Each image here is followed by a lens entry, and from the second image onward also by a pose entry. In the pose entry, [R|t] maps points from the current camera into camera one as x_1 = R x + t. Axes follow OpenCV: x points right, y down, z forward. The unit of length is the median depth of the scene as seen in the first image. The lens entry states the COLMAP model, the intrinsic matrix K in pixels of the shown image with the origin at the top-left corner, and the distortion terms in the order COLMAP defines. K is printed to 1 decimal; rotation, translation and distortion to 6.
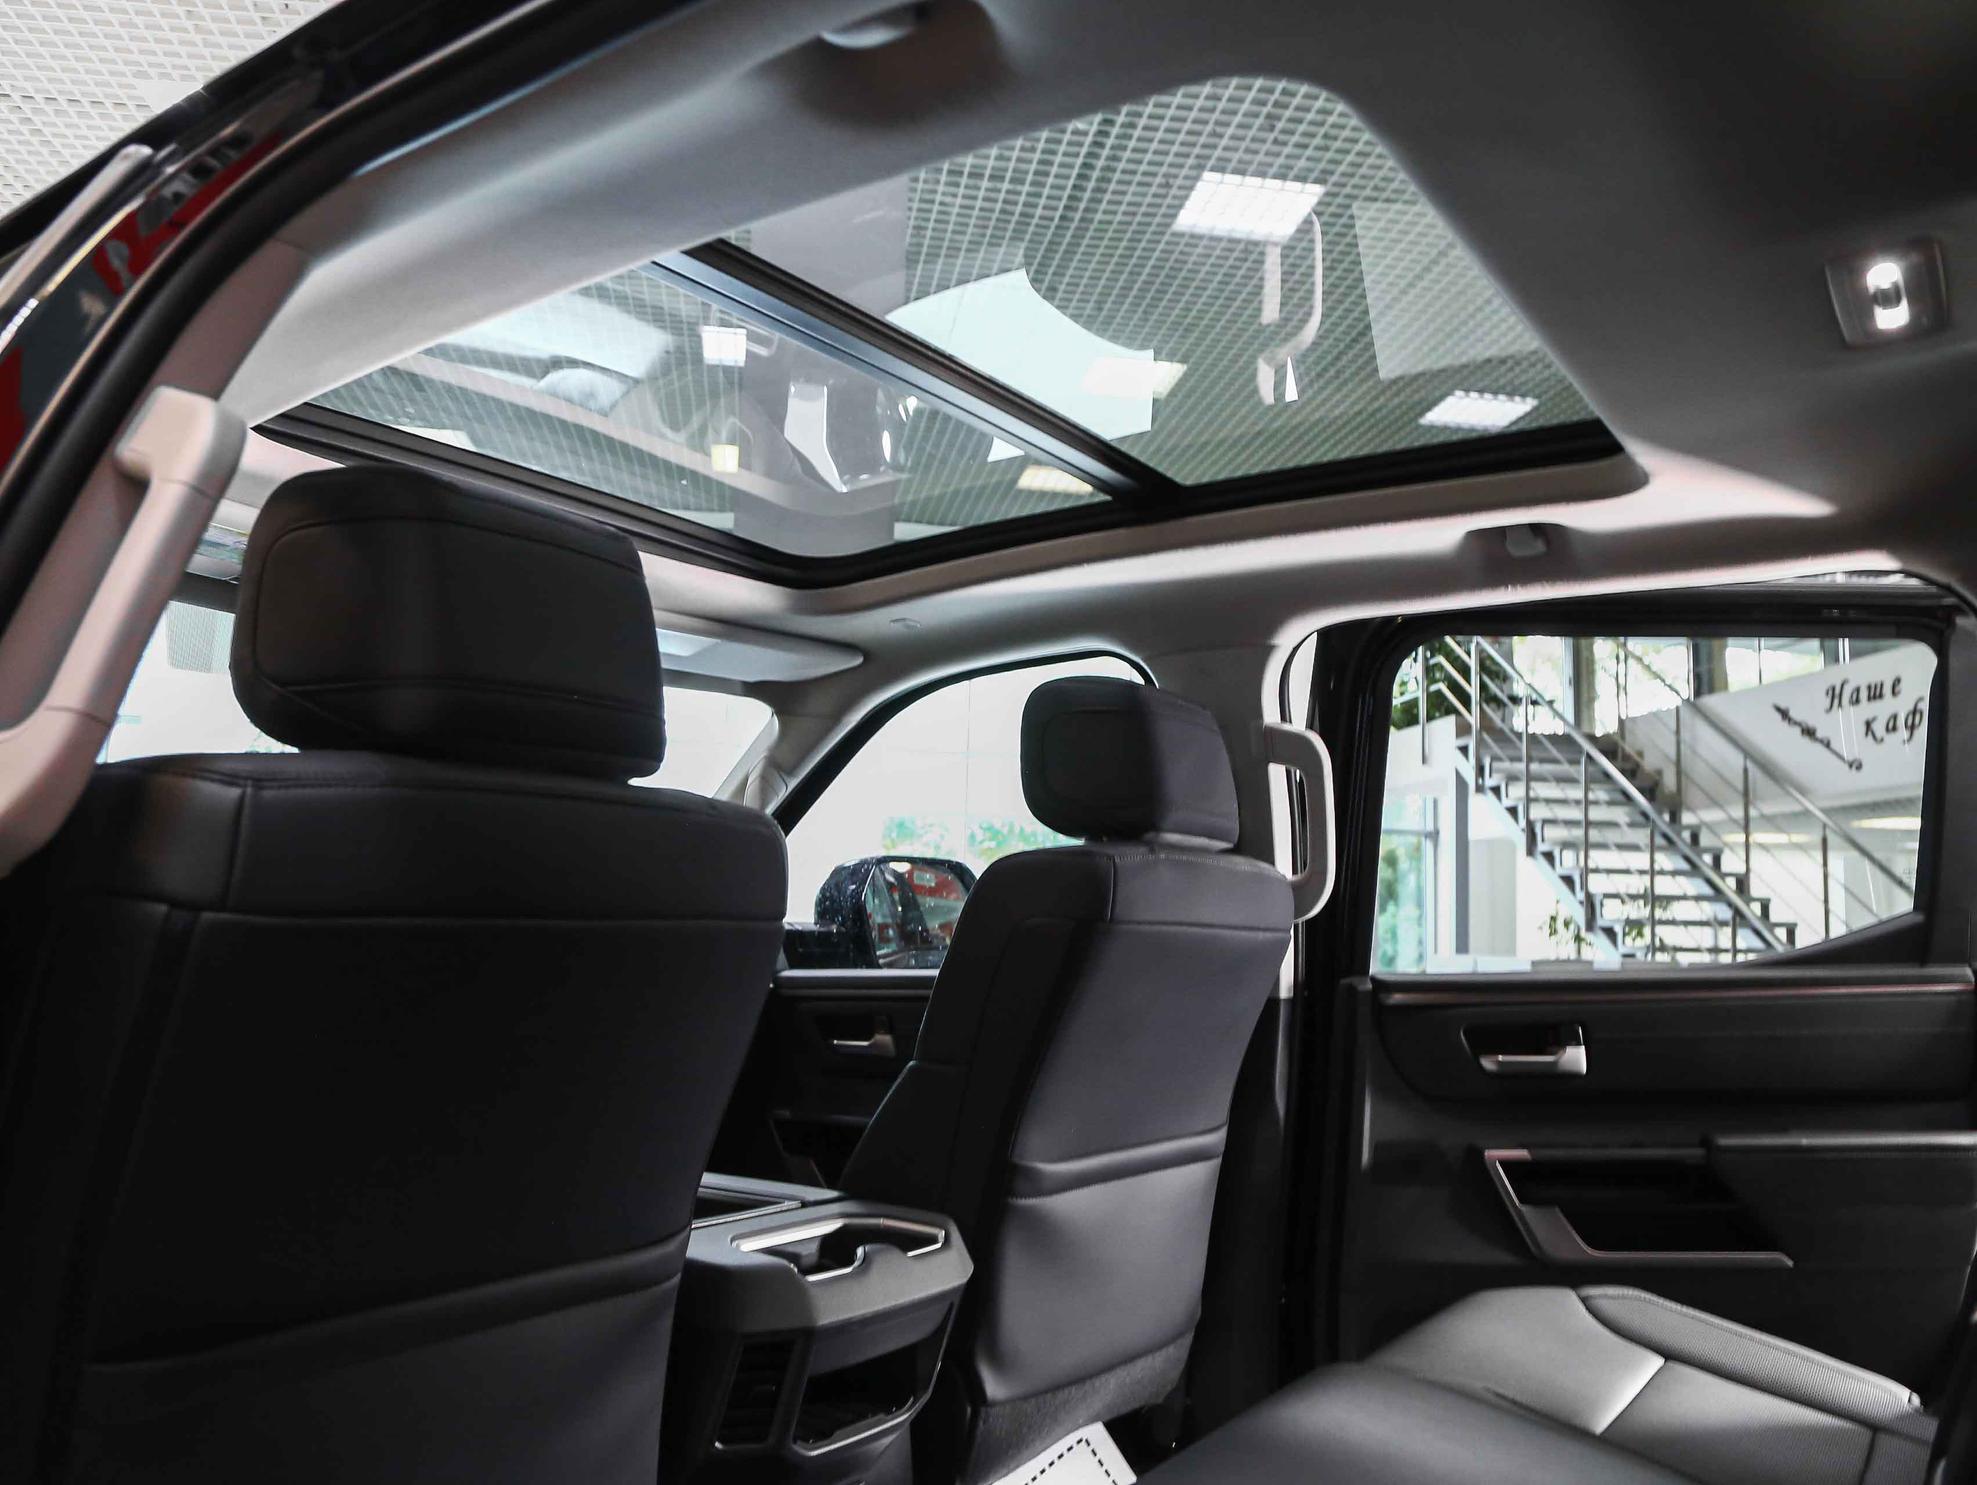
lens RADIAL K [[1558.7, 0, 975.3], [0, 1558.7, 741.1], [0, 0, 1]] dist [-0.110243, 0.047862]
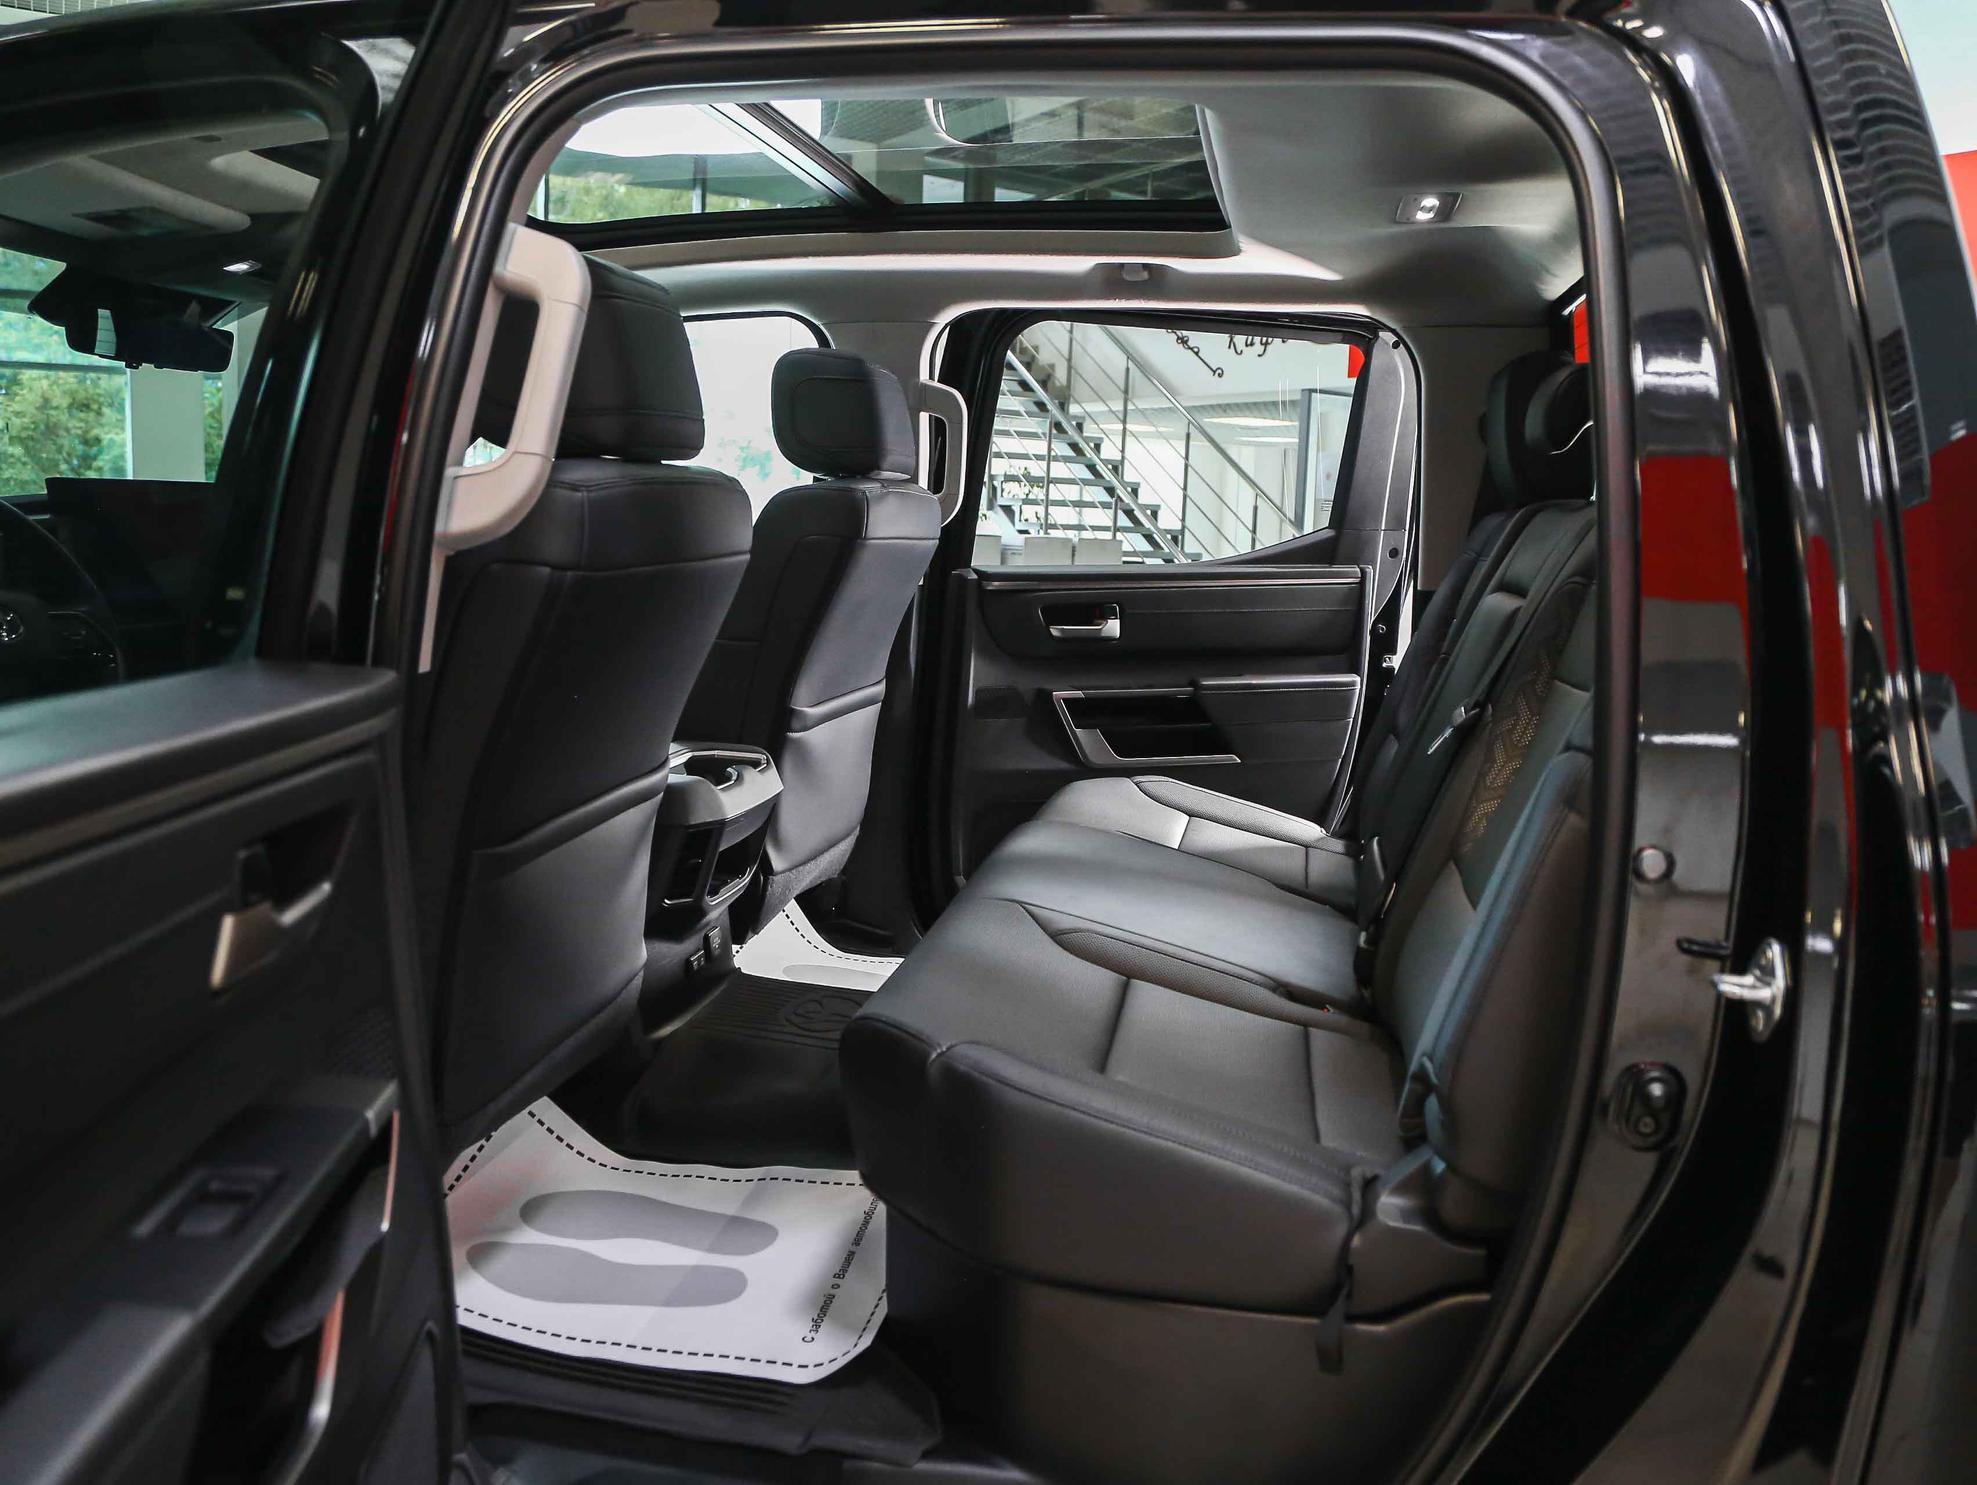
lens RADIAL K [[1558.7, 0, 991.5], [0, 1558.7, 751.3], [0, 0, 1]] dist [-0.110243, 0.047862]
pose [[0.916936, -0.055617, 0.395140, -0.292250], [-0.058410, 0.960865, 0.270788, -0.068301], [-0.394736, -0.271375, 0.877803, -0.264525]]
